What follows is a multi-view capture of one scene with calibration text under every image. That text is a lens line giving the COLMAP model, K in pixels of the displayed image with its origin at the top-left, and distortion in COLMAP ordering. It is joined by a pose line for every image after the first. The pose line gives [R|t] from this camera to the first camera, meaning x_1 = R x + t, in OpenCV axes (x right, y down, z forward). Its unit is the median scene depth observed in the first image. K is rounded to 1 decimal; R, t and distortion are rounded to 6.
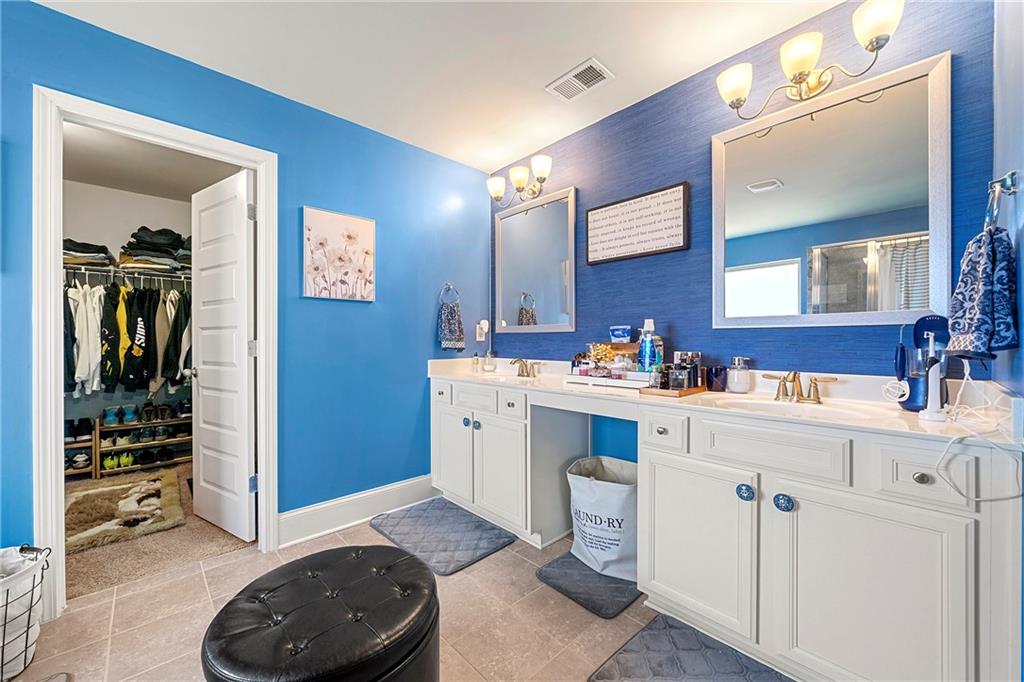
lens RADIAL K [[394.3, 0, 507.4], [0, 394.3, 341.3], [0, 0, 1]] dist [-0.002188, -0.000252]
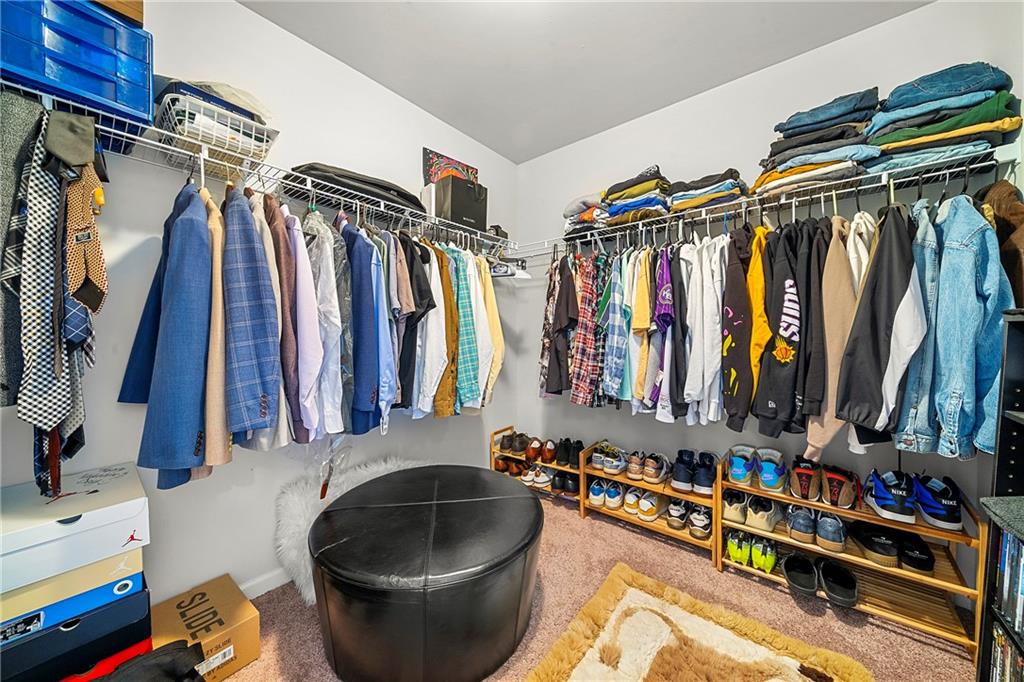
lens RADIAL K [[353.4, 0, 513.4], [0, 353.4, 339.0], [0, 0, 1]] dist [-0.005867, -0.000098]
pose [[0.150958, 0.016158, -0.988408, -0.571336], [0.005561, 0.999837, 0.017194, 0.001034], [0.988525, -0.008092, 0.150844, 0.614806]]
